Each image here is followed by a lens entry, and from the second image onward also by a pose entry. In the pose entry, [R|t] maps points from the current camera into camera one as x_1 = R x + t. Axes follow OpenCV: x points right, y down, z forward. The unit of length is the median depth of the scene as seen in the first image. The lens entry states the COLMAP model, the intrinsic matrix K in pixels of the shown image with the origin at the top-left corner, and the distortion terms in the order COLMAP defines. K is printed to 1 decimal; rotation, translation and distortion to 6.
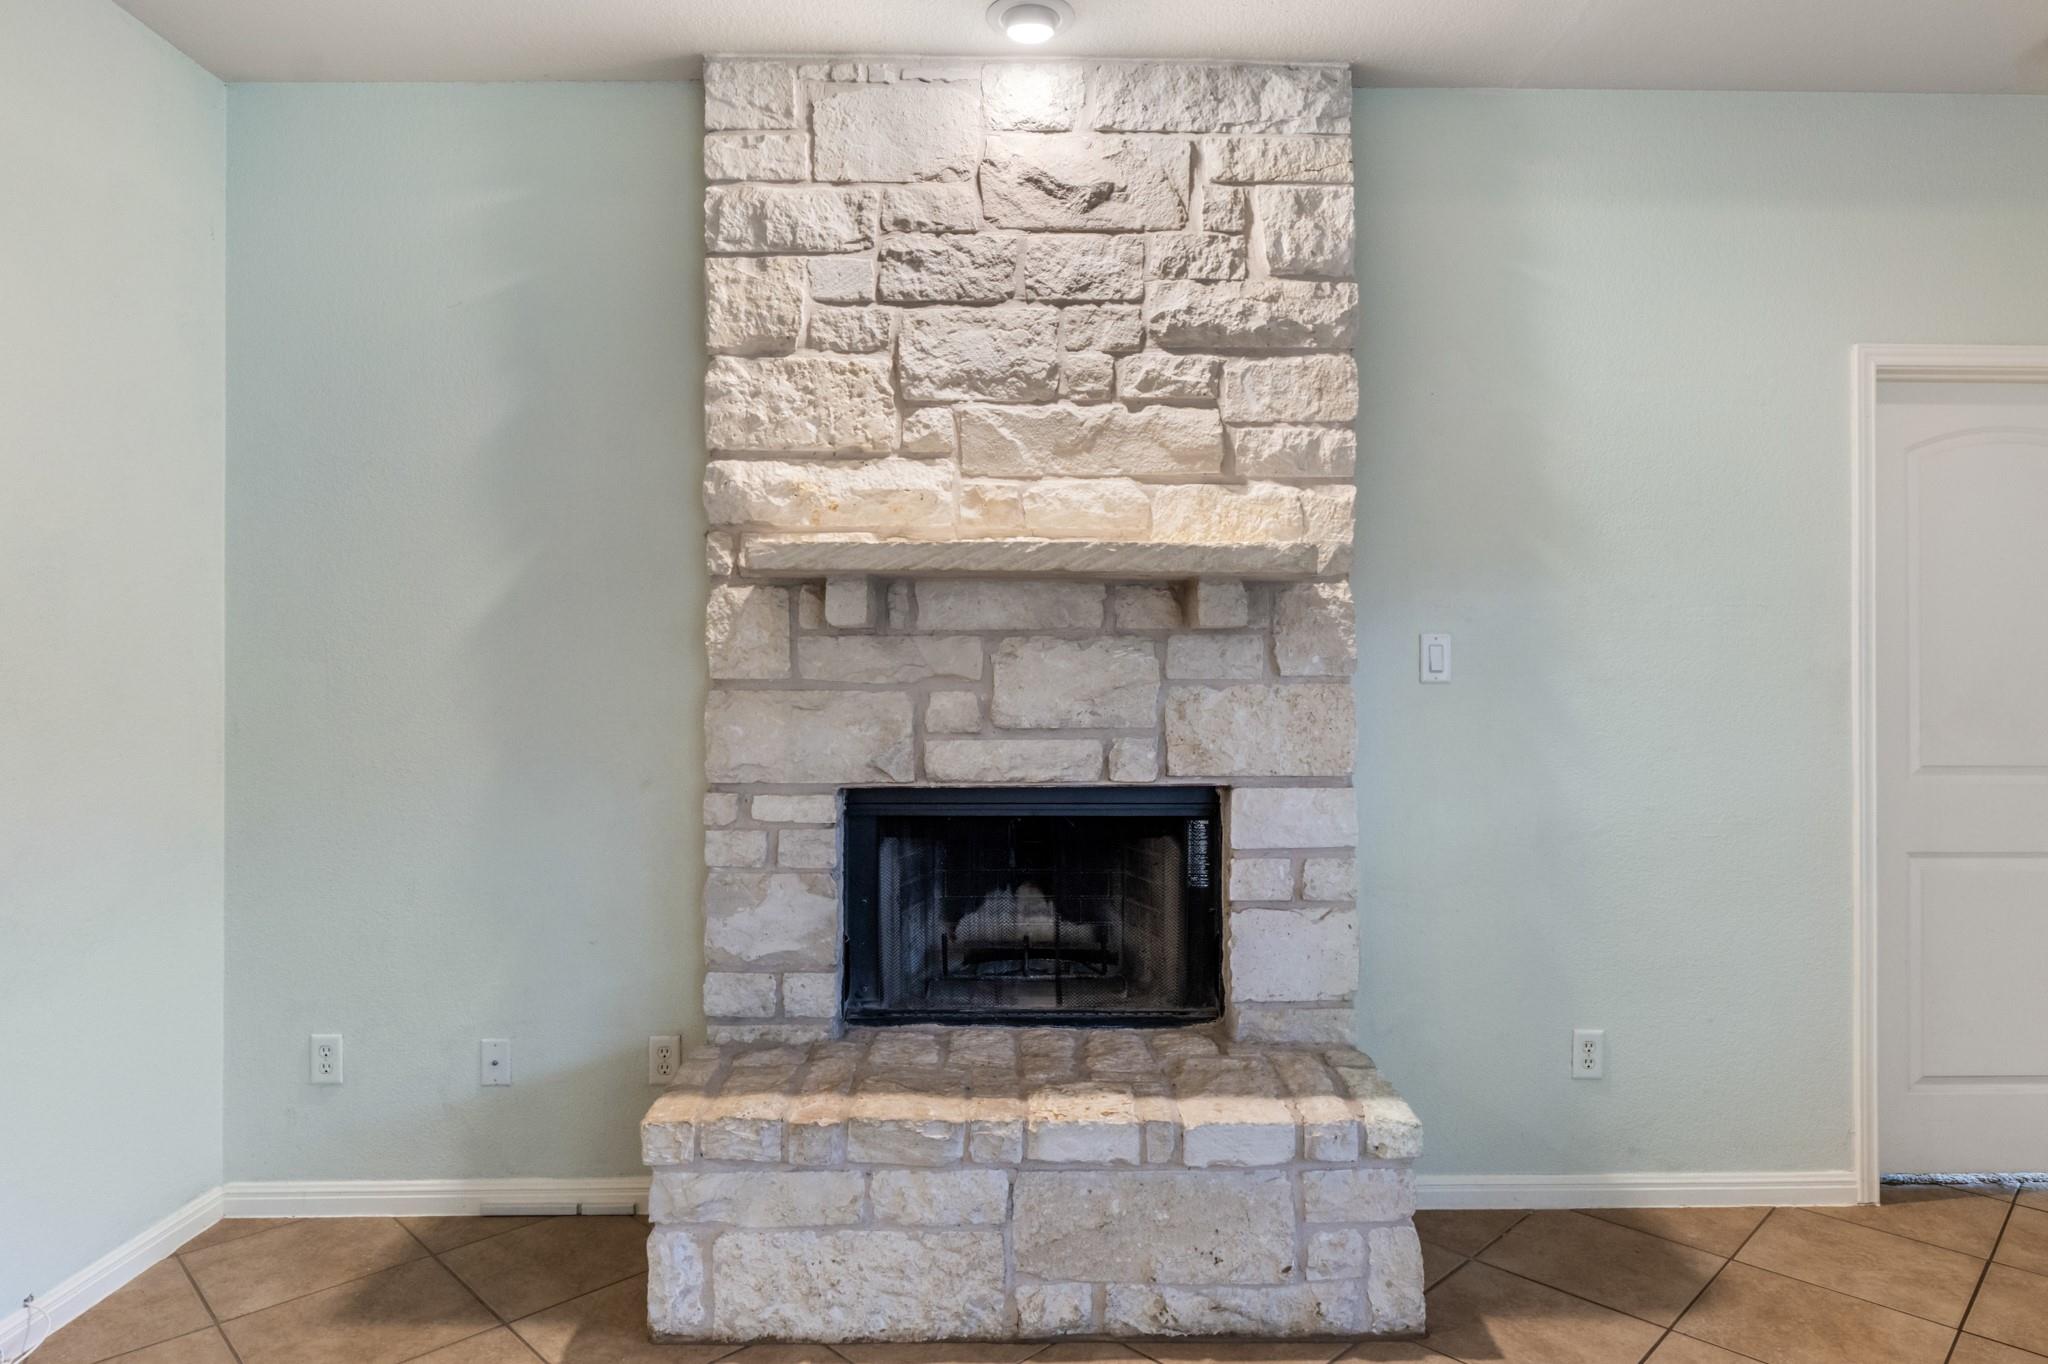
lens RADIAL K [[1185.3, 0, 1025.2], [0, 1185.3, 683.9], [0, 0, 1]] dist [0.003342, -0.000410]
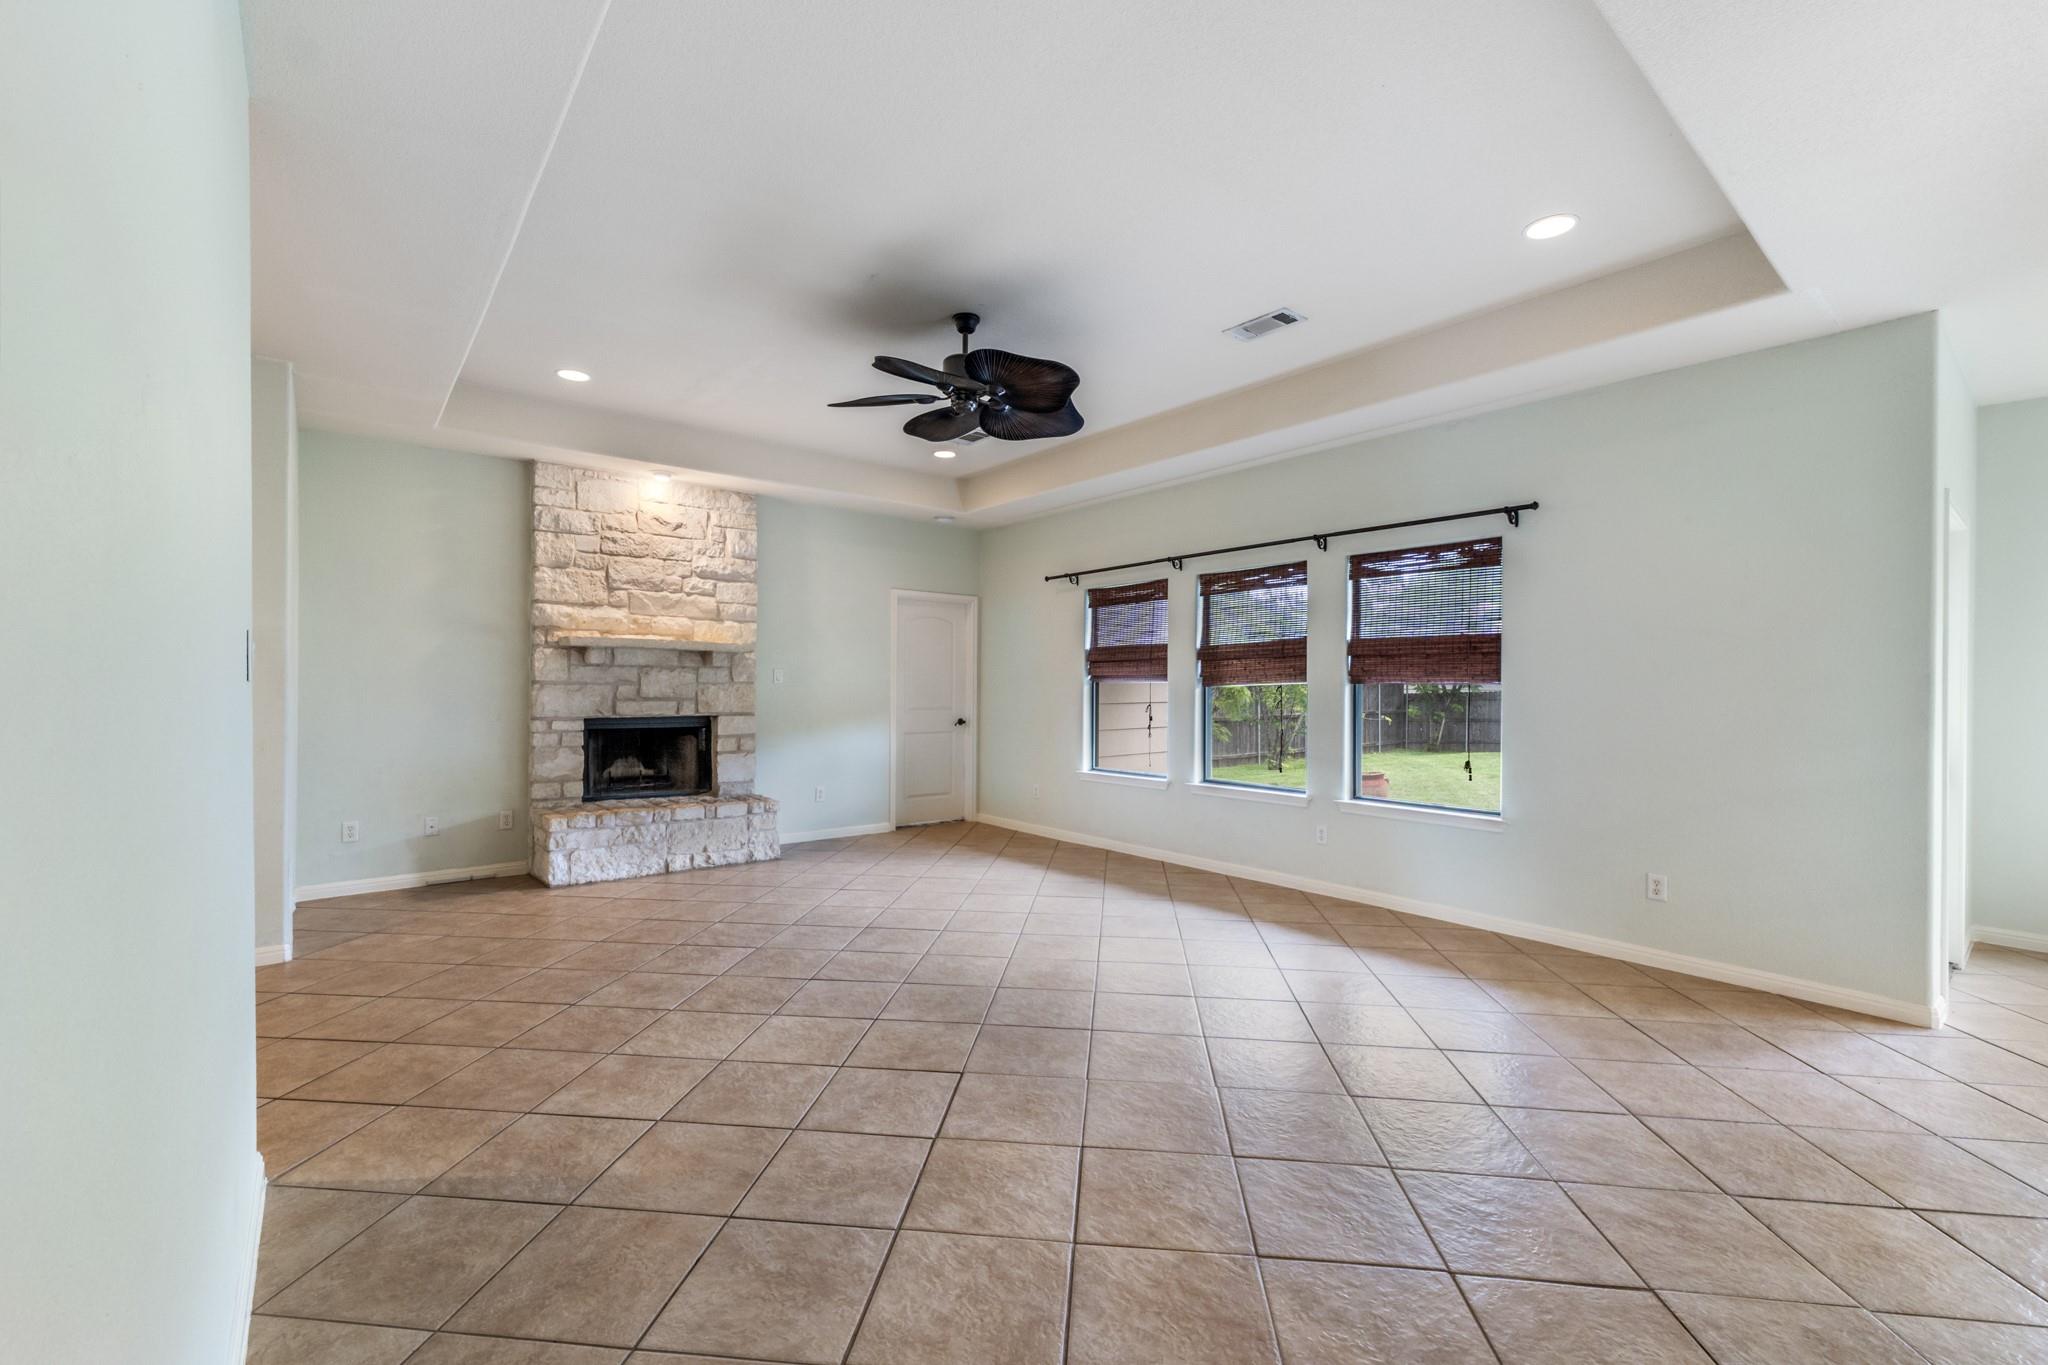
lens RADIAL K [[866.7, 0, 1026.2], [0, 866.7, 684.3], [0, 0, 1]] dist [0.005194, -0.000679]
pose [[0.772302, 0.008309, 0.635201, -0.673668], [-0.010184, 0.999948, -0.000699, -0.005637], [-0.635174, -0.005929, 0.772346, -1.337802]]
